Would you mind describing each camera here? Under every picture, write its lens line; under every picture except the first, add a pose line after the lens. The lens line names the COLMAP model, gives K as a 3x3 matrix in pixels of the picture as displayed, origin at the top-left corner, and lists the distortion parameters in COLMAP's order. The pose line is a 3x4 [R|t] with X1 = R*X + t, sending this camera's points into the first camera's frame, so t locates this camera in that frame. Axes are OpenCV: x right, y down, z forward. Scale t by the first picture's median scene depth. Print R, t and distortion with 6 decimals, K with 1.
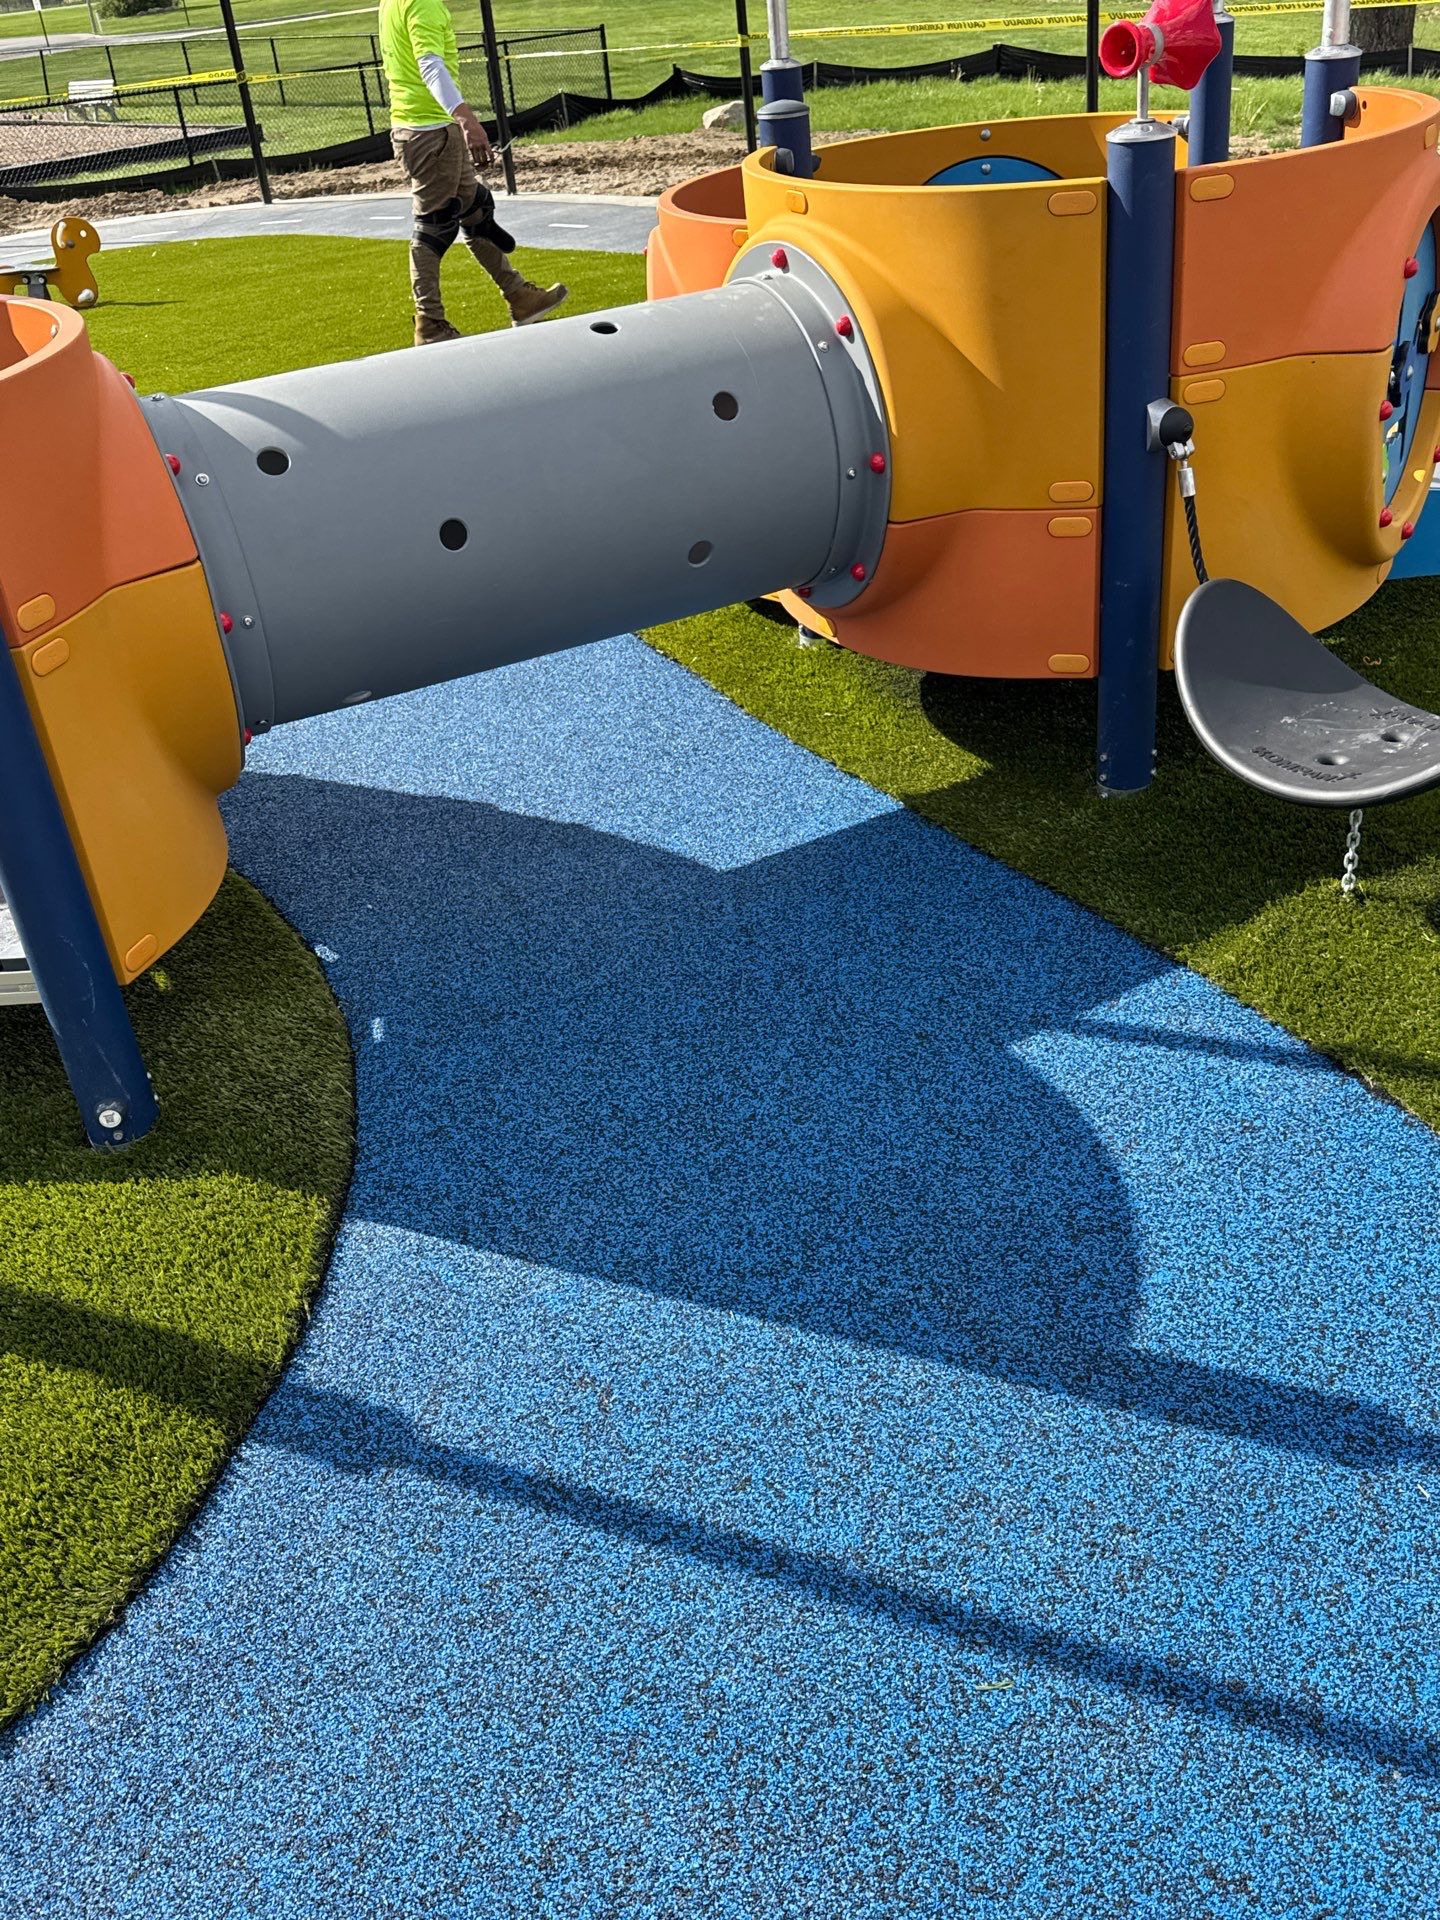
lens RADIAL K [[1688.7, 0, 689.3], [0, 1688.7, 959.3], [0, 0, 1]] dist [0.138808, -0.249047]
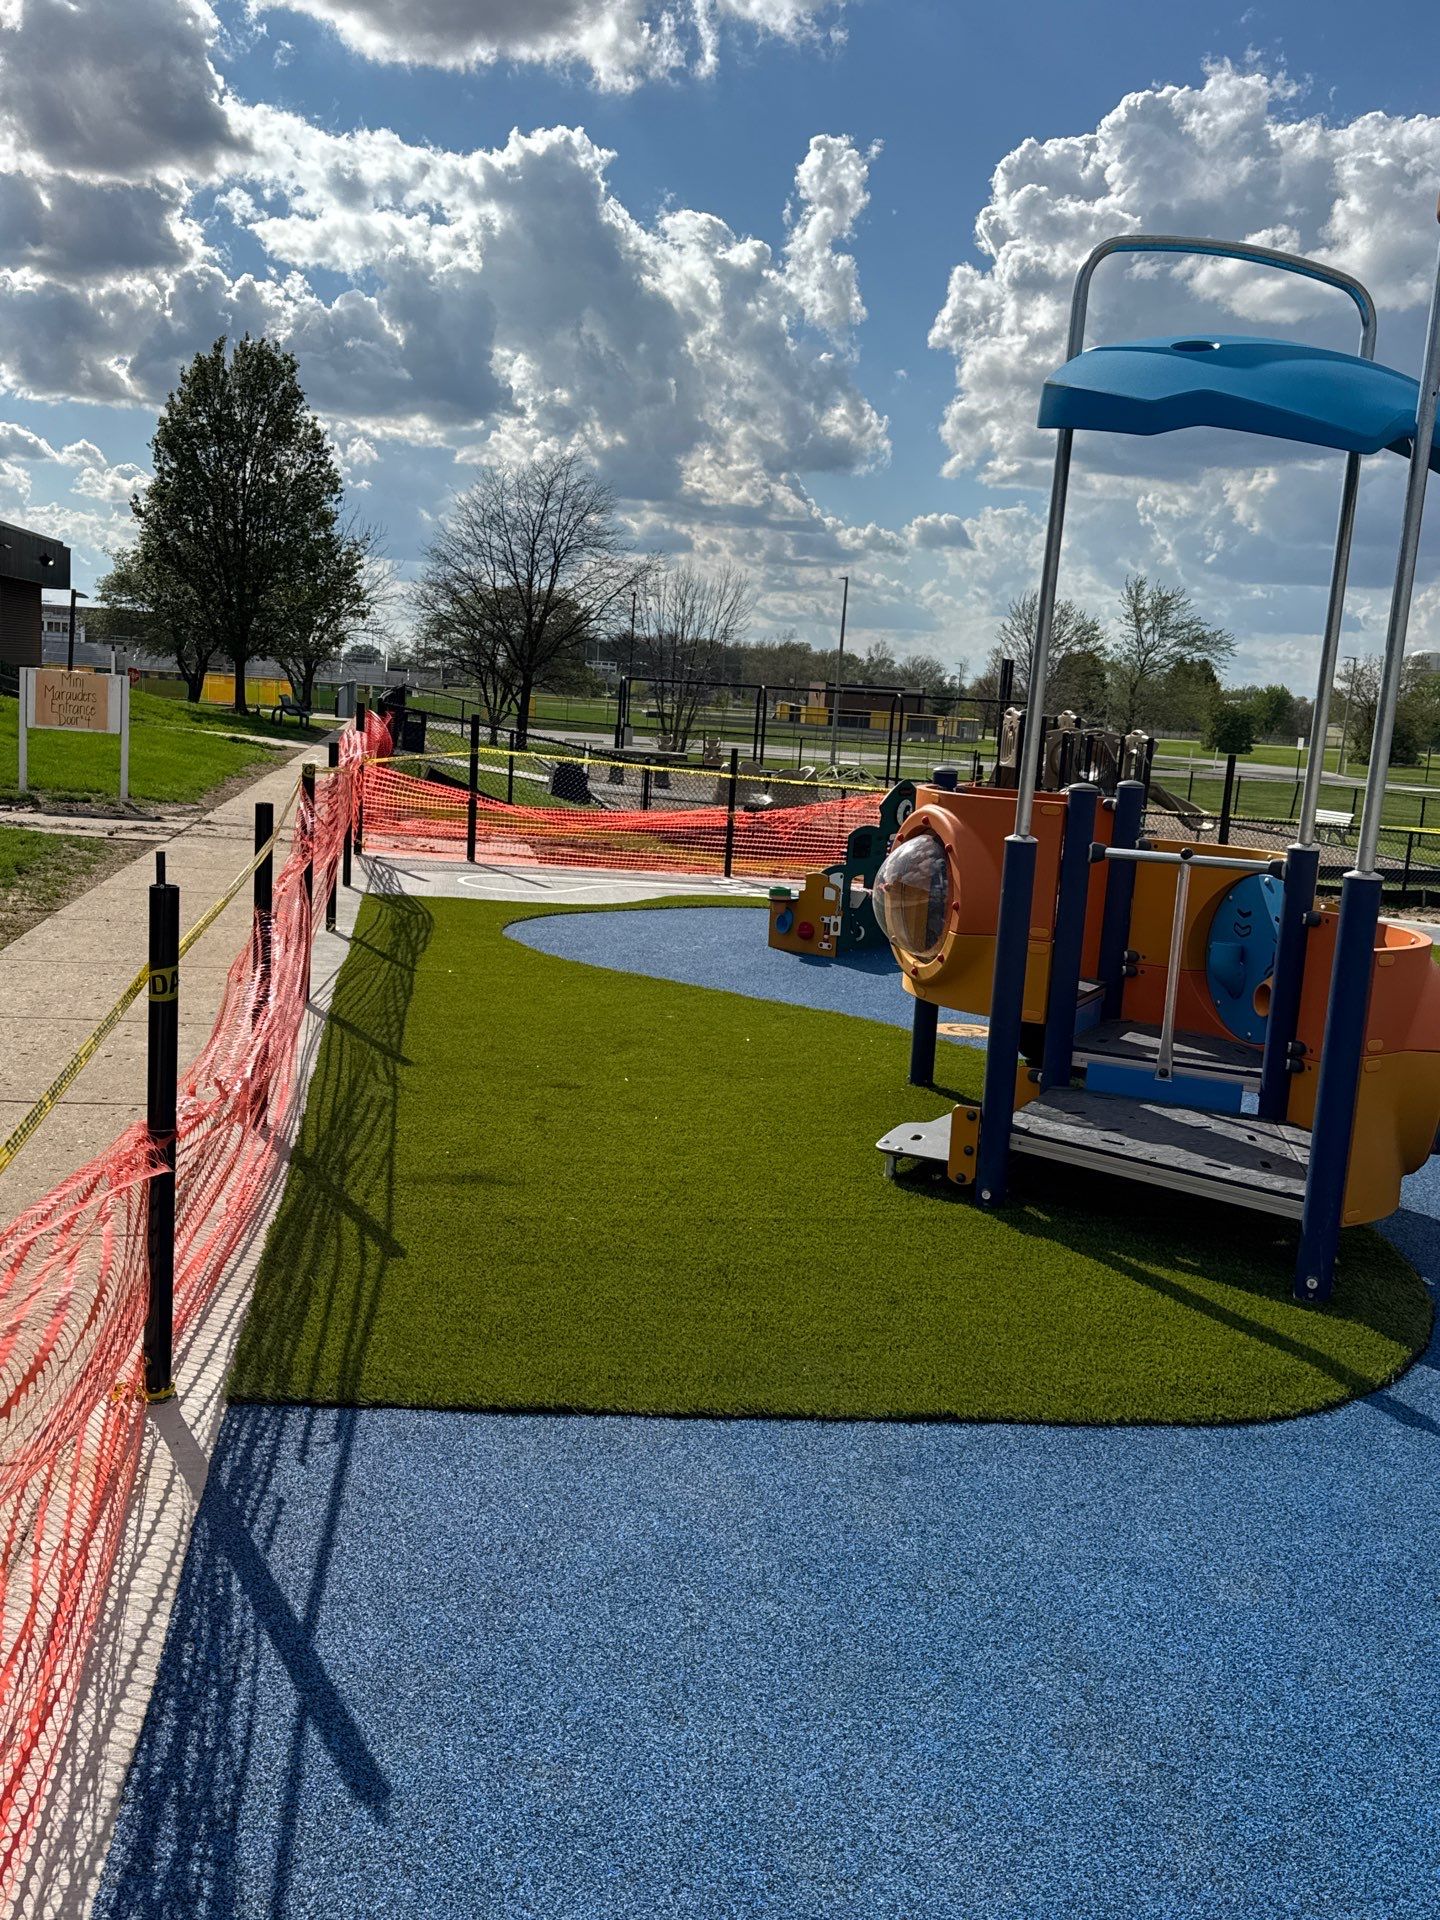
lens RADIAL K [[1751.3, 0, 721.8], [0, 1751.3, 939.4], [0, 0, 1]] dist [0.145842, -0.272048]
pose [[0.799293, 0.226396, -0.556664, 0.191897], [-0.423517, 0.869395, -0.254528, 0.595615], [0.426337, 0.439200, 0.790785, -1.189530]]
